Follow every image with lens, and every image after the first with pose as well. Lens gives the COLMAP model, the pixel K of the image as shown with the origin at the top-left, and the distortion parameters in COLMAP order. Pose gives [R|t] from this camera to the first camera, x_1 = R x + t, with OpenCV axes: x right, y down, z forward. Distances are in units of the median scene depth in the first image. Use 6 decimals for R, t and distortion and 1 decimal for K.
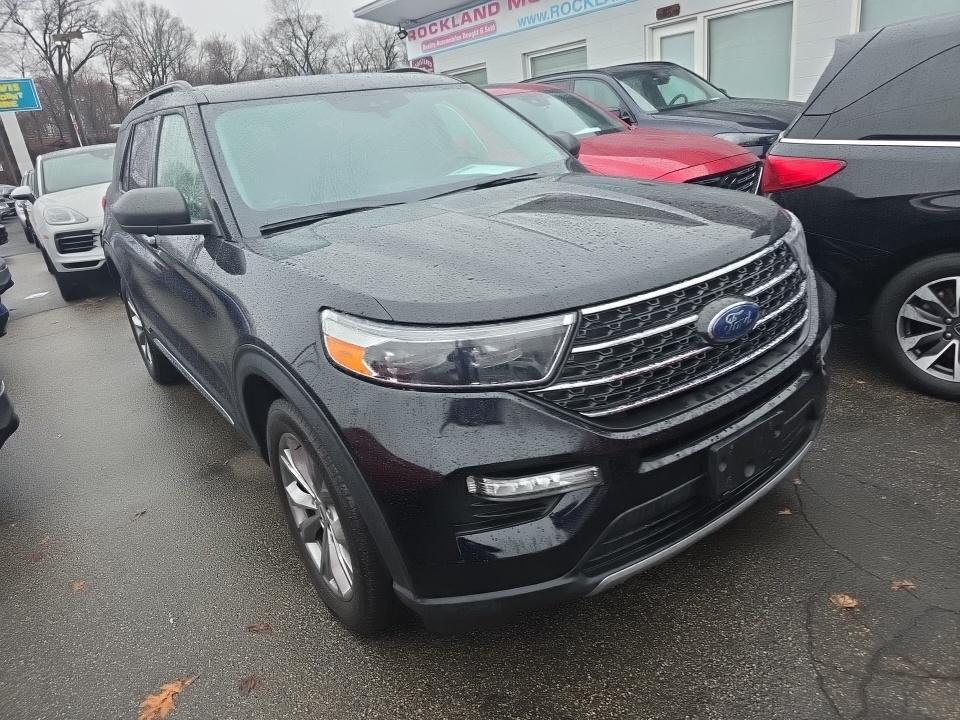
lens RADIAL K [[630.5, 0, 478.8], [0, 630.5, 337.1], [0, 0, 1]] dist [0.070529, -0.064636]
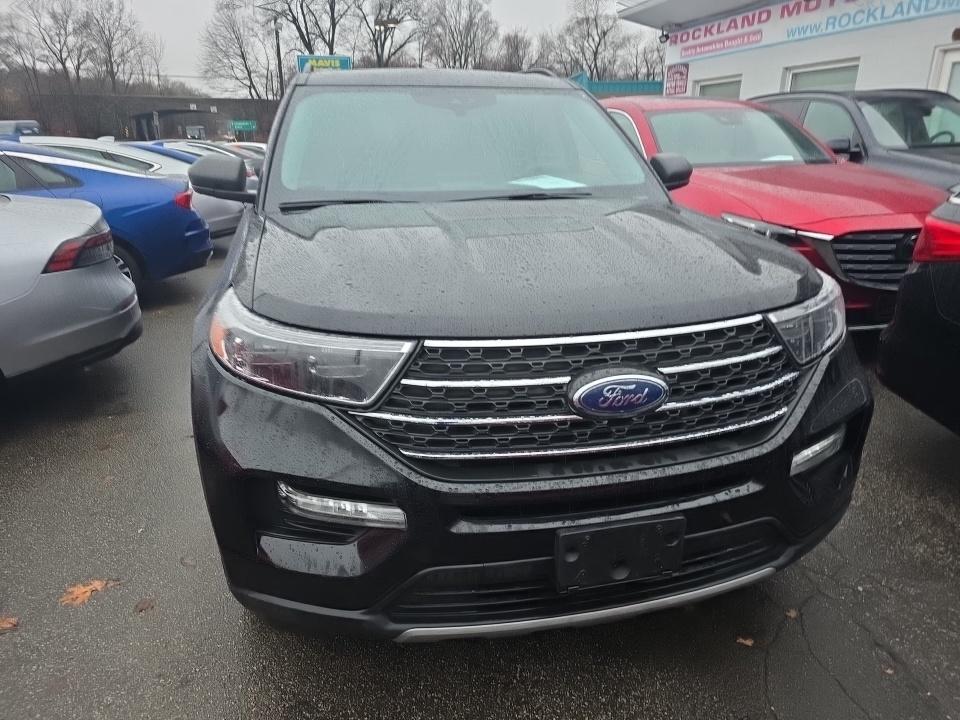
lens RADIAL K [[626.9, 0, 481.6], [0, 626.9, 348.1], [0, 0, 1]] dist [0.057562, -0.045254]
pose [[0.920397, 0.224714, -0.319958, 0.459014], [-0.219693, 0.974171, 0.052209, -0.084859], [0.323426, 0.022240, 0.945992, 0.140447]]
